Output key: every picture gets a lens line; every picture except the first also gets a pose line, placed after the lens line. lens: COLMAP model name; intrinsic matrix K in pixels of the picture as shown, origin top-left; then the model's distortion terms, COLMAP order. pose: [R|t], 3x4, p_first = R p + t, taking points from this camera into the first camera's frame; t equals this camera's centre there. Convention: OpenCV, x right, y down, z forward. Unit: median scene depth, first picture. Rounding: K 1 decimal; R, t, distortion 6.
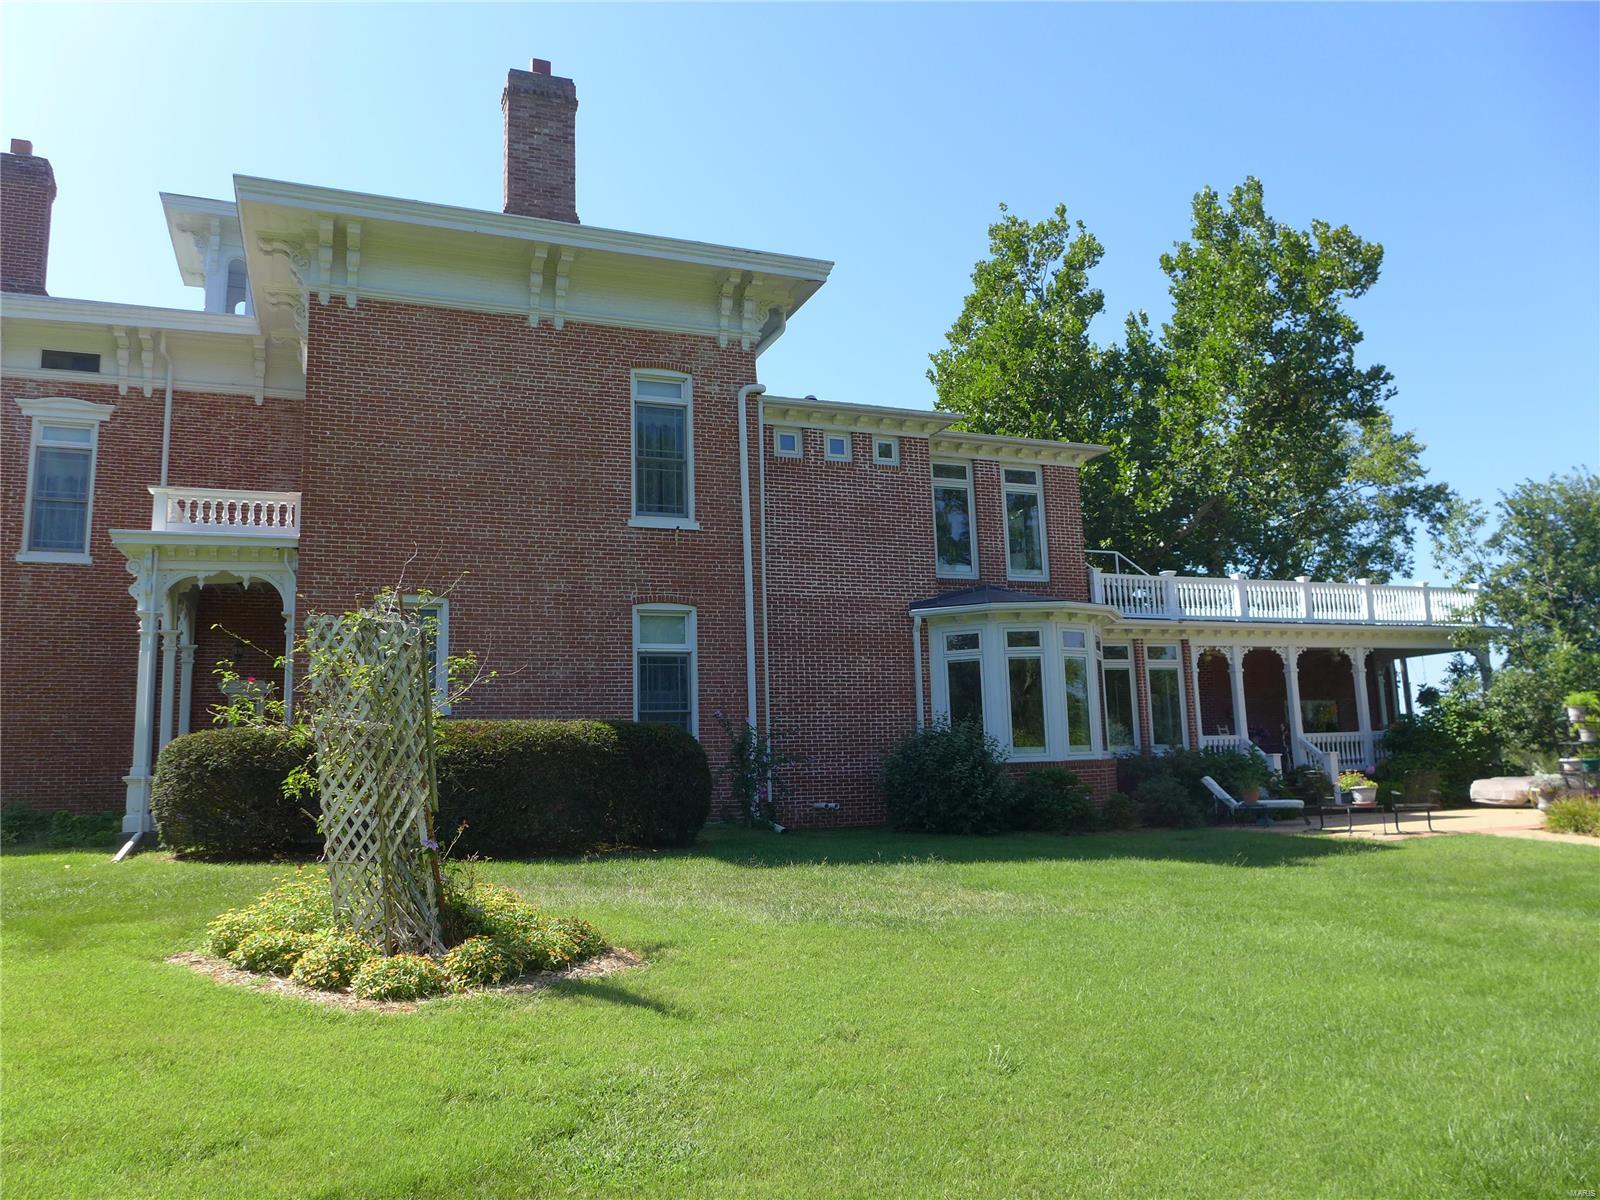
lens RADIAL K [[1155.1, 0, 790.5], [0, 1155.1, 602.8], [0, 0, 1]] dist [-0.044055, 0.010380]
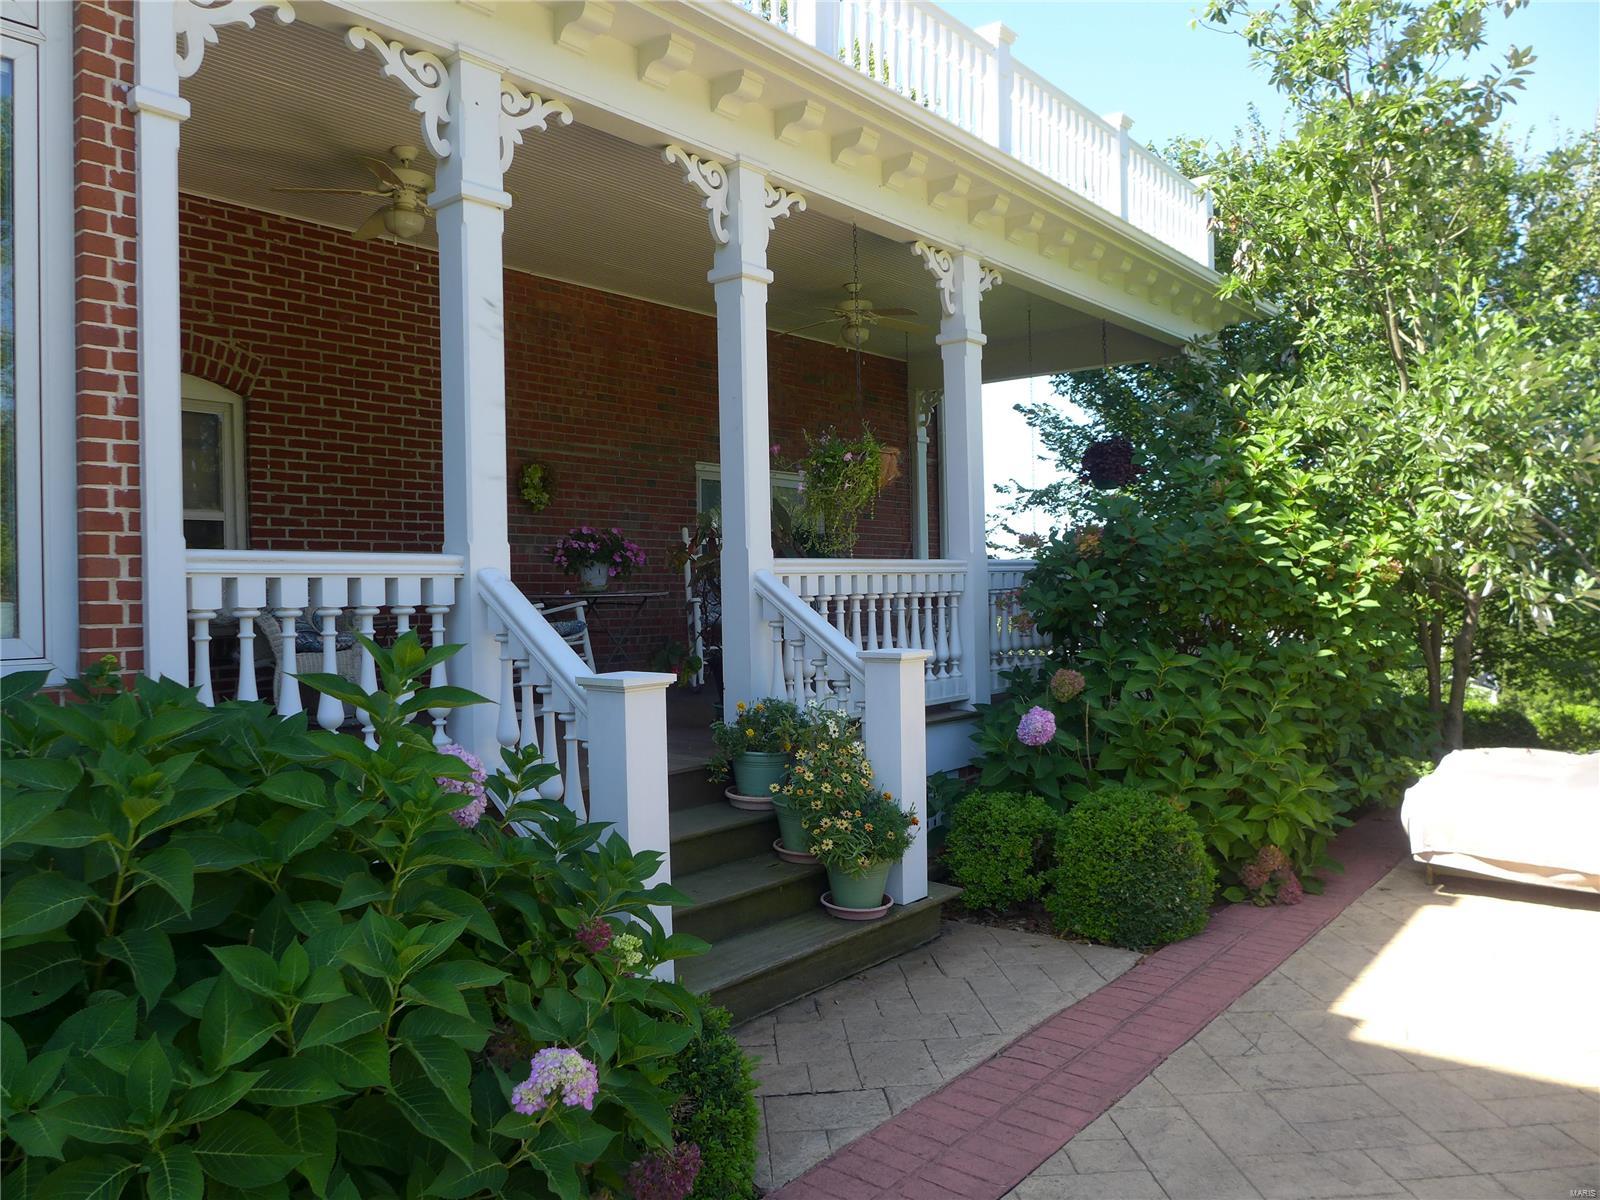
lens RADIAL K [[1155.1, 0, 799.4], [0, 1155.1, 603.3], [0, 0, 1]] dist [-0.044055, 0.010380]
pose [[0.878420, 0.009535, 0.477793, 0.346804], [-0.083560, 0.987463, 0.133918, 0.092928], [-0.470527, -0.157561, 0.868205, 0.805534]]
